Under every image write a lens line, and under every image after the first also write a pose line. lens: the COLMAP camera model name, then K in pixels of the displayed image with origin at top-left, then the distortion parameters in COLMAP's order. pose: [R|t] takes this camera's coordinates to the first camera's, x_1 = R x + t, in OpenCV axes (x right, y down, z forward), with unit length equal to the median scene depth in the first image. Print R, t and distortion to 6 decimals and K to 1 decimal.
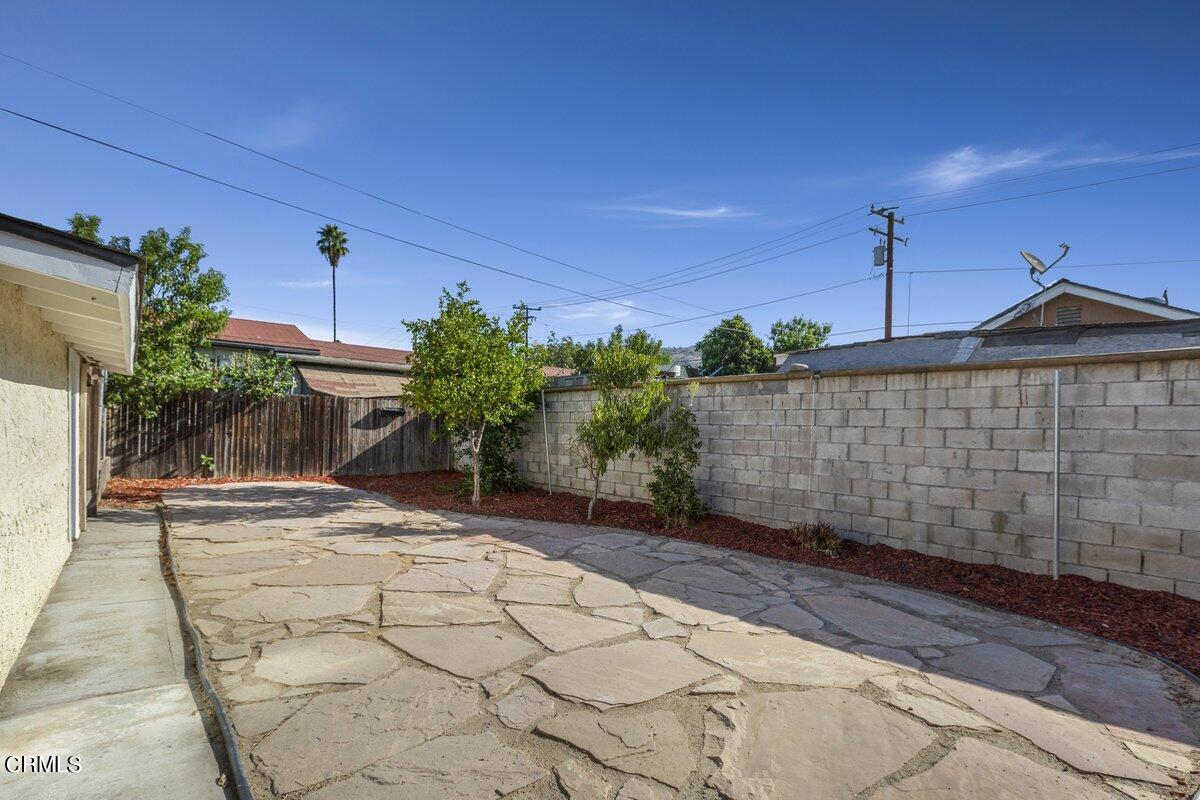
lens RADIAL K [[595.2, 0, 603.1], [0, 595.2, 443.3], [0, 0, 1]] dist [0.003708, 0.000421]
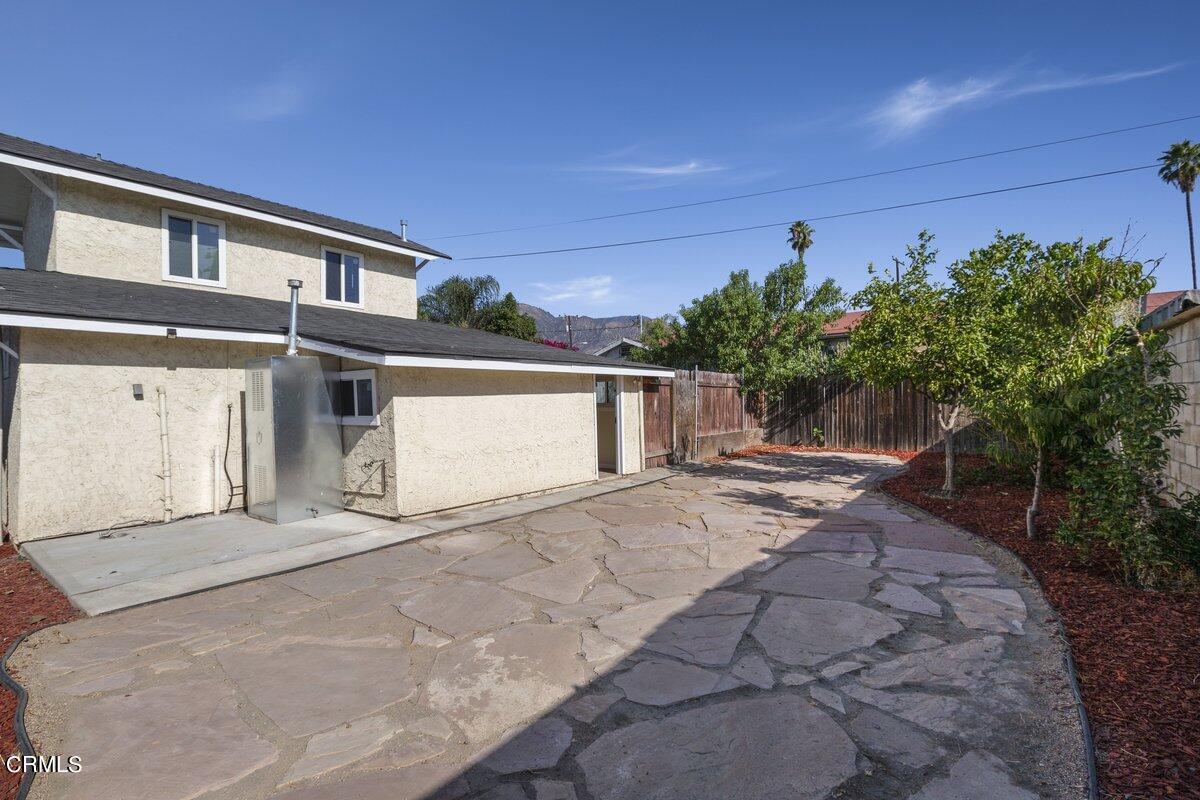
lens RADIAL K [[551.0, 0, 592.9], [0, 551.0, 394.2], [0, 0, 1]] dist [0.000459, -0.000019]
pose [[0.169283, -0.045355, -0.984523, 0.695881], [0.004214, 0.998965, -0.045295, -0.003252], [0.985559, 0.003519, 0.169299, 0.604799]]
